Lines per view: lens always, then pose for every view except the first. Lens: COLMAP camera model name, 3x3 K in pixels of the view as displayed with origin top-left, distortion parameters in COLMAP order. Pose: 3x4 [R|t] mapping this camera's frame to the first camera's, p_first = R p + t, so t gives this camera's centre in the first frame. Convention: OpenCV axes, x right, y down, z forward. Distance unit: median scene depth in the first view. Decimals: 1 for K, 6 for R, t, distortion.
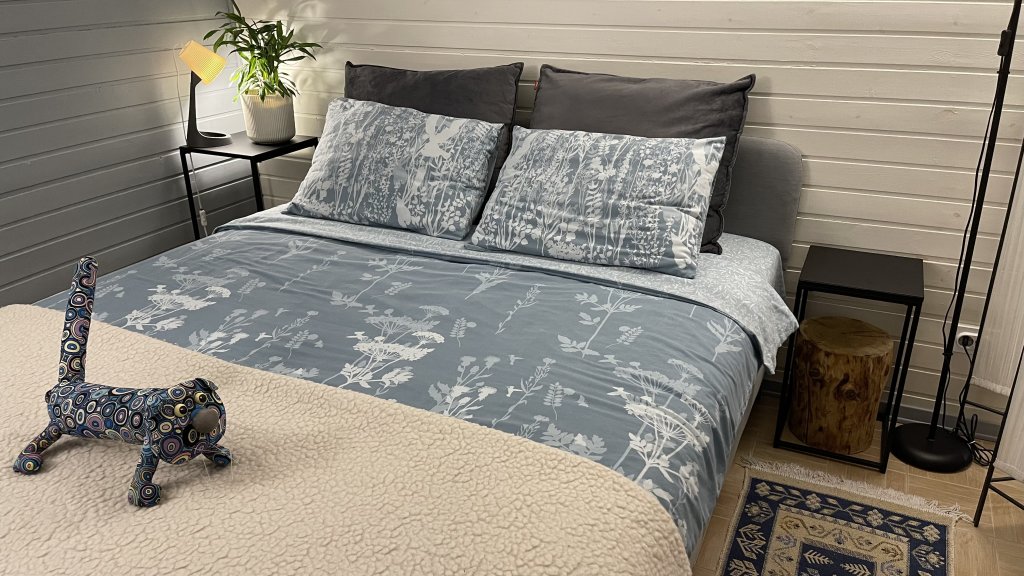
lens RADIAL K [[759.7, 0, 514.3], [0, 759.7, 295.3], [0, 0, 1]] dist [0.069066, 0.000273]
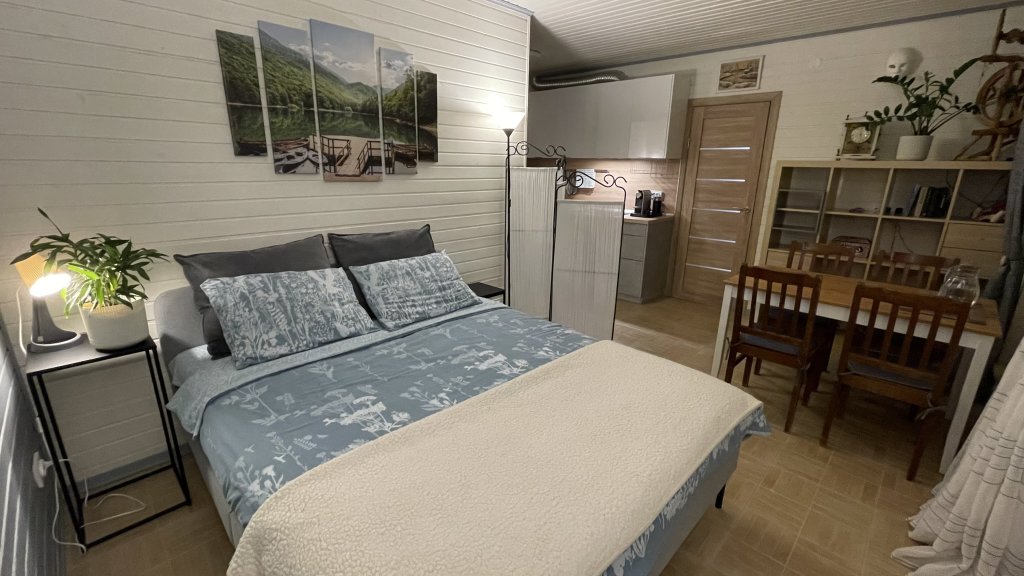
lens RADIAL K [[434.1, 0, 510.5], [0, 434.1, 282.4], [0, 0, 1]] dist [-0.000586, 0.000071]
pose [[0.337321, -0.235496, 0.911458, -0.901275], [0.357154, 0.927833, 0.107548, -0.183884], [-0.871008, 0.289253, 0.397086, 0.323741]]
